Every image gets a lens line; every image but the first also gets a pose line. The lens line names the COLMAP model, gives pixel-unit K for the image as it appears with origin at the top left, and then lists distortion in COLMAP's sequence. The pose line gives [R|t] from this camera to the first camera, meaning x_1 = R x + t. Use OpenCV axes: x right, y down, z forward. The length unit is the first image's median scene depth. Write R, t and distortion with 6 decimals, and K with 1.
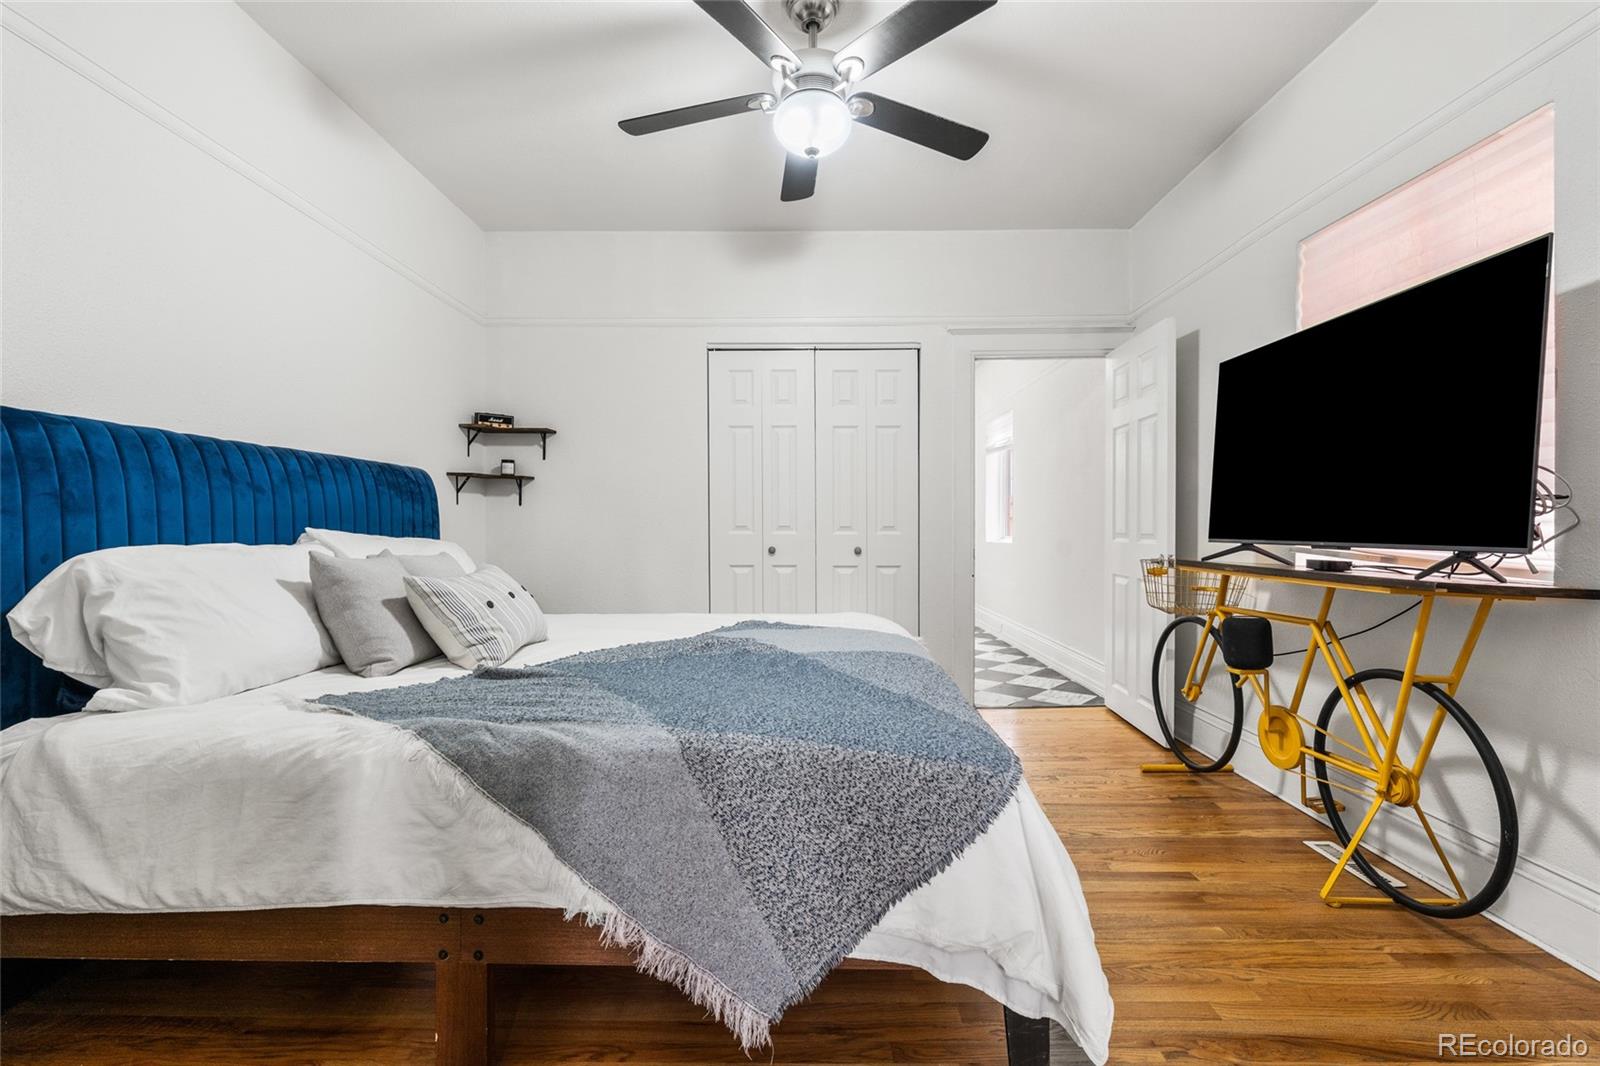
lens RADIAL K [[709.6, 0, 784.1], [0, 709.6, 529.2], [0, 0, 1]] dist [-0.002527, 0.000481]
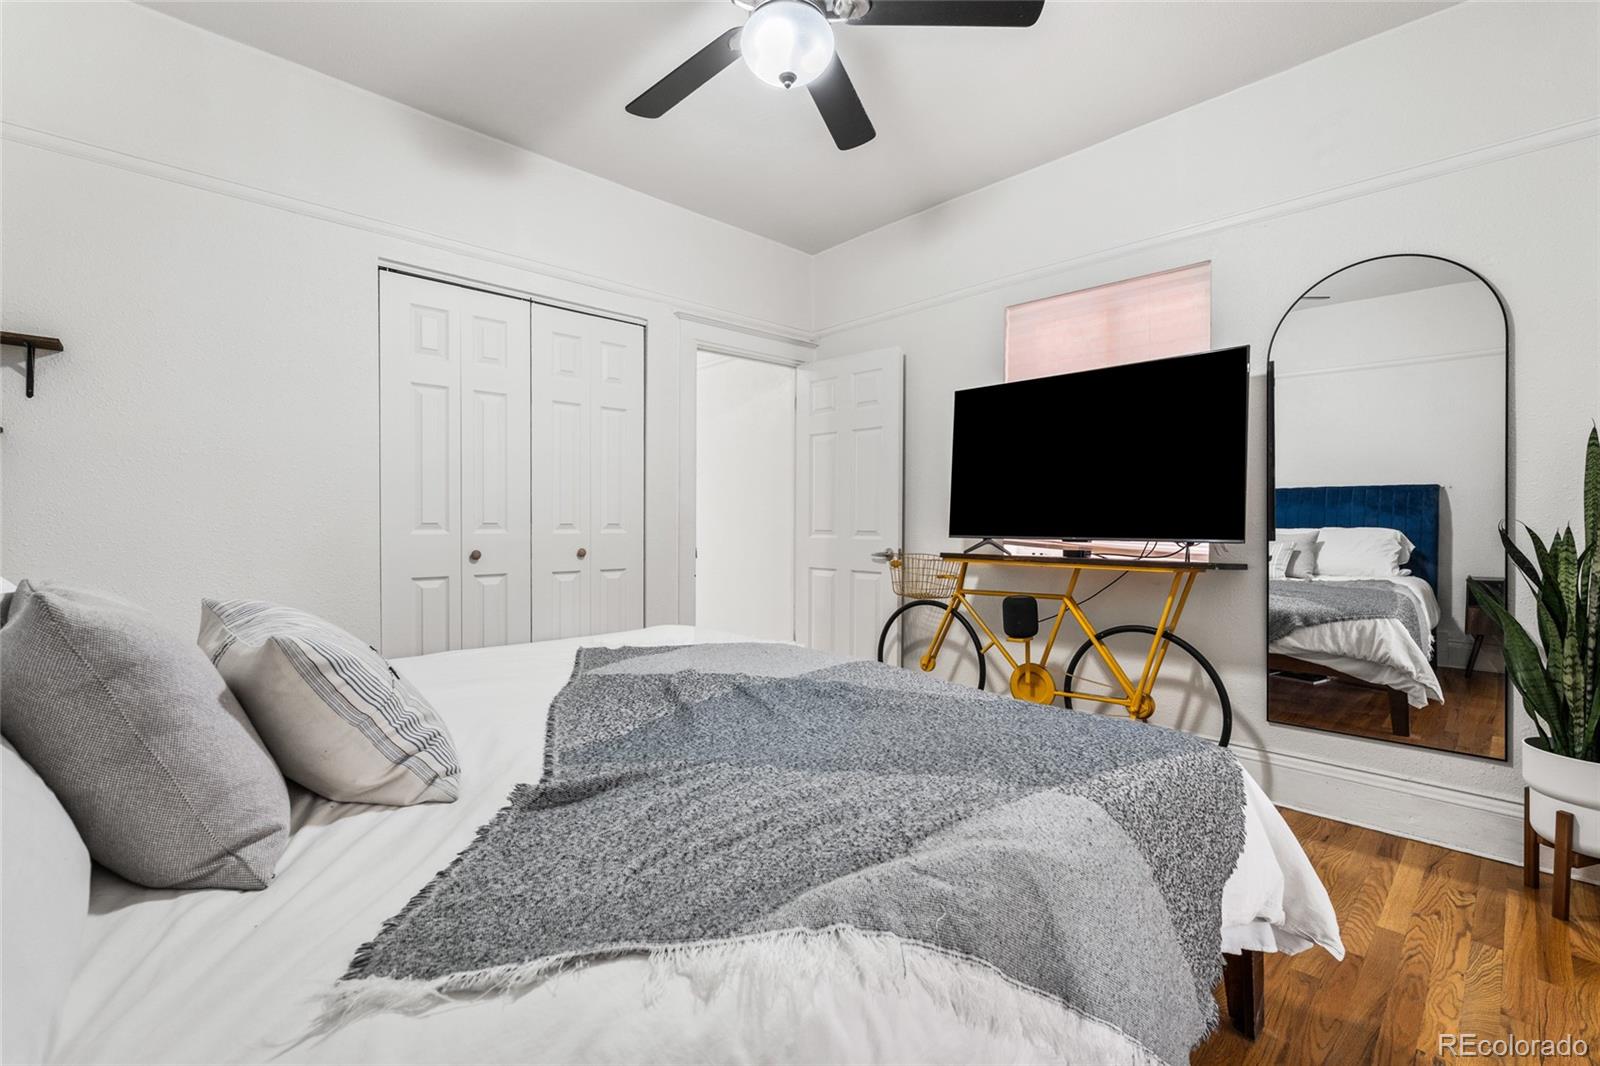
lens RADIAL K [[709.6, 0, 806.8], [0, 709.6, 527.1], [0, 0, 1]] dist [-0.002527, 0.000481]
pose [[0.707882, -0.002536, 0.706326, -0.516063], [0.001102, 0.999996, 0.002486, -0.002929], [-0.706330, -0.000981, 0.707882, 0.373137]]
